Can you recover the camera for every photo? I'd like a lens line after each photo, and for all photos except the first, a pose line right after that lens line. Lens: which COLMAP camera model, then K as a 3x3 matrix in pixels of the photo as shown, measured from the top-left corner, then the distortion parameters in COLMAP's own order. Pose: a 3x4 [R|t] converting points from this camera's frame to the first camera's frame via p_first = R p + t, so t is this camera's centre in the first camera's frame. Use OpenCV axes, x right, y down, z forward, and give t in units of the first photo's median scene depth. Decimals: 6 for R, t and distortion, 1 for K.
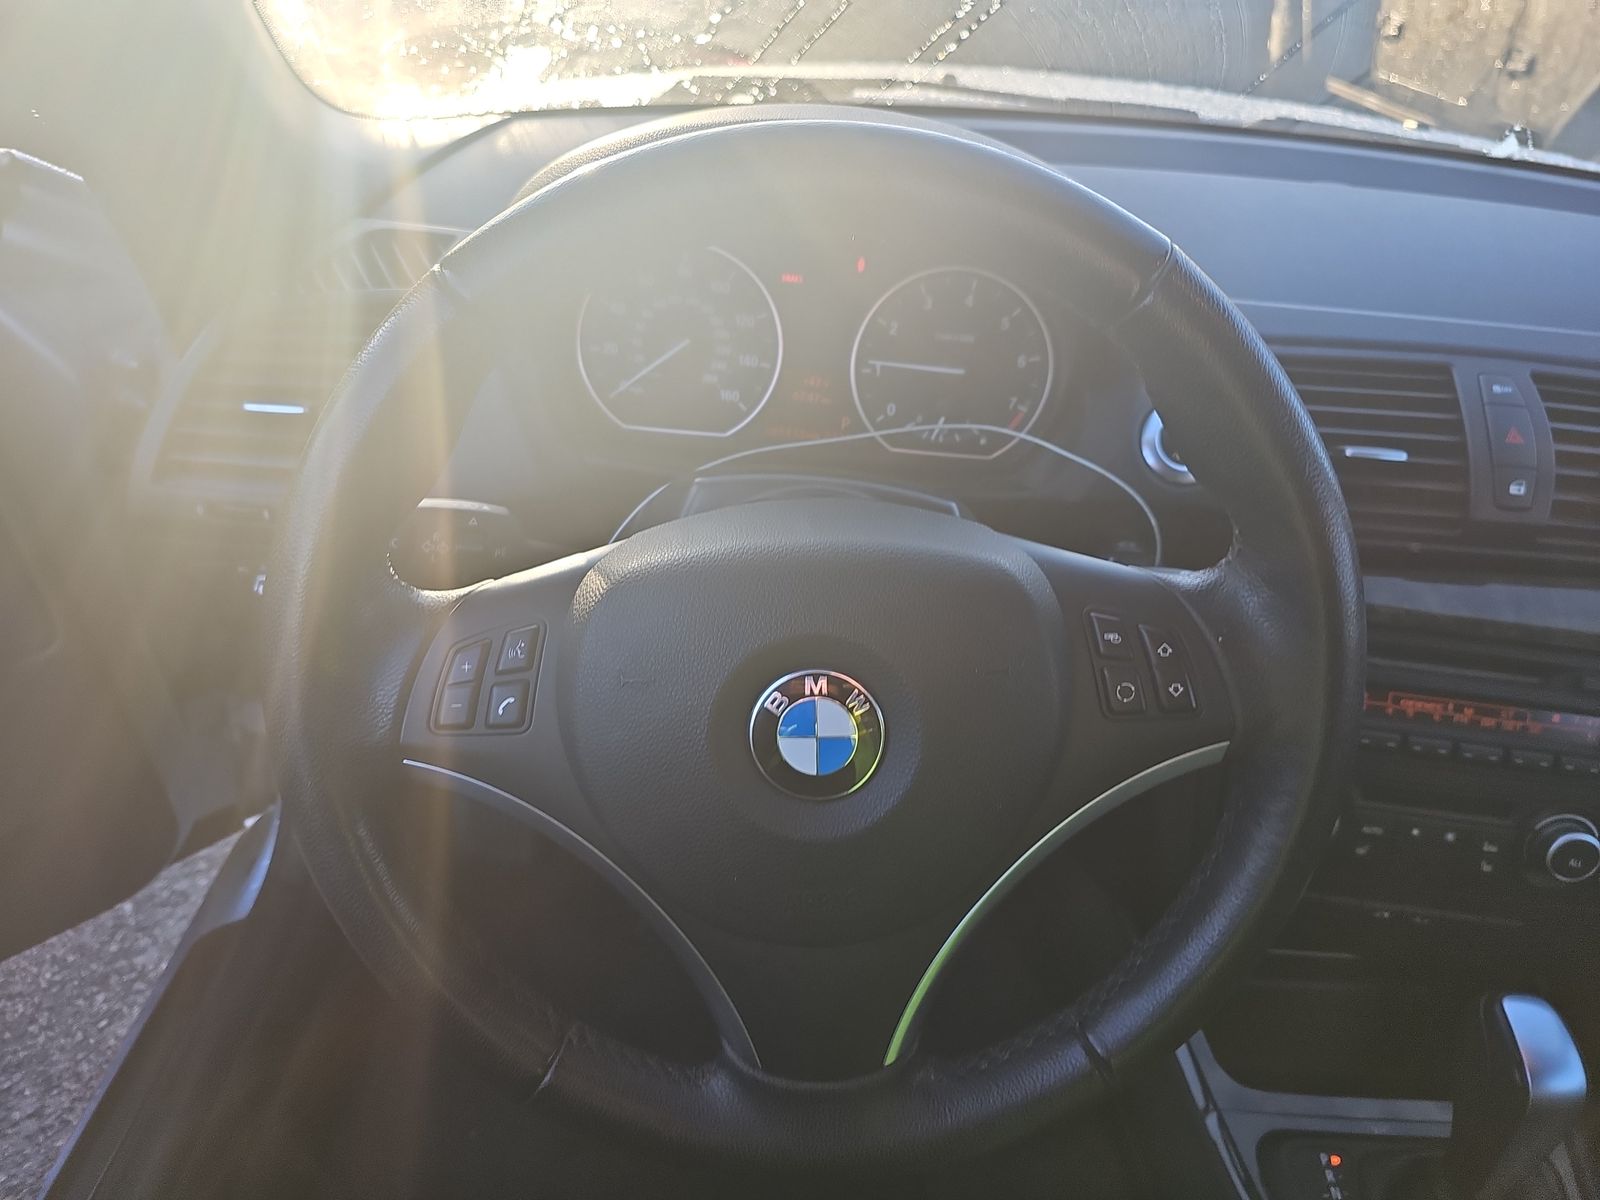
lens RADIAL K [[1058.9, 0, 804.2], [0, 1058.9, 606.4], [0, 0, 1]] dist [0.036580, -0.029749]
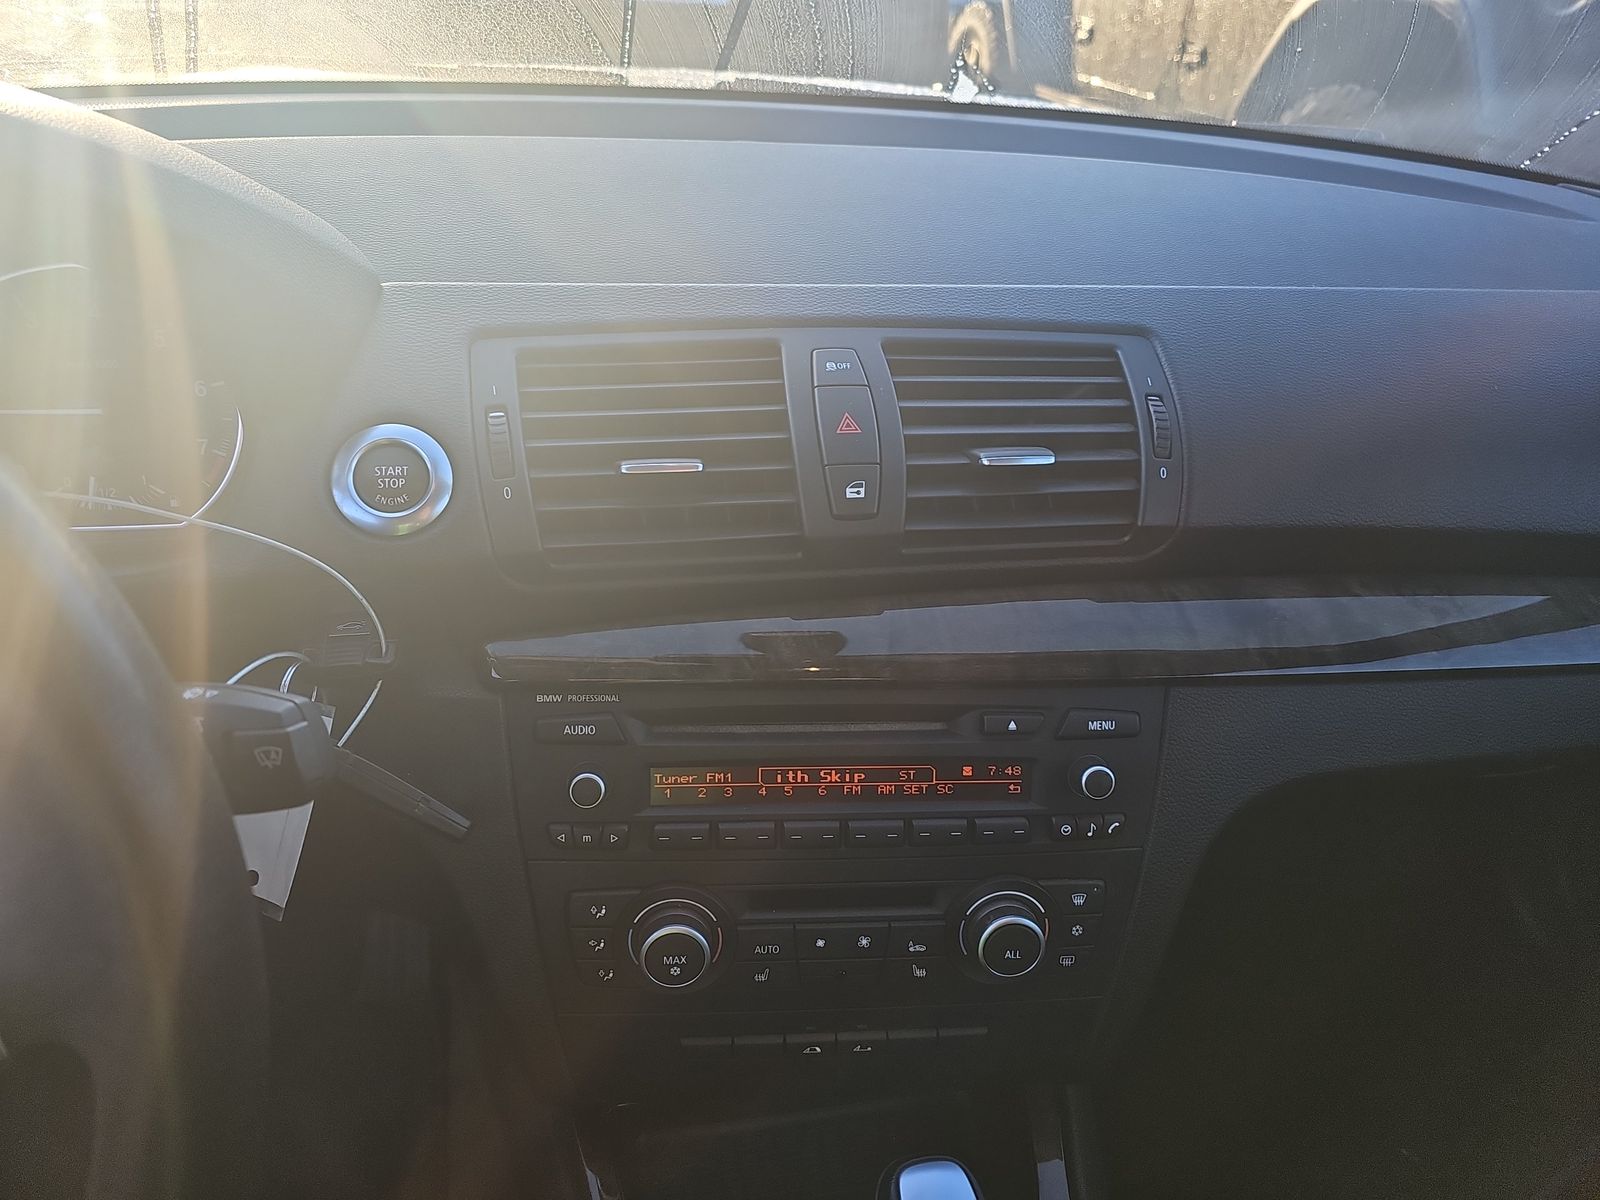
lens RADIAL K [[1058.9, 0, 790.2], [0, 1058.9, 598.6], [0, 0, 1]] dist [0.036580, -0.029749]
pose [[0.984220, -0.124271, 0.125964, 0.468709], [0.129031, 0.991177, -0.030328, -0.013525], [-0.121084, 0.046103, 0.991571, 0.225283]]
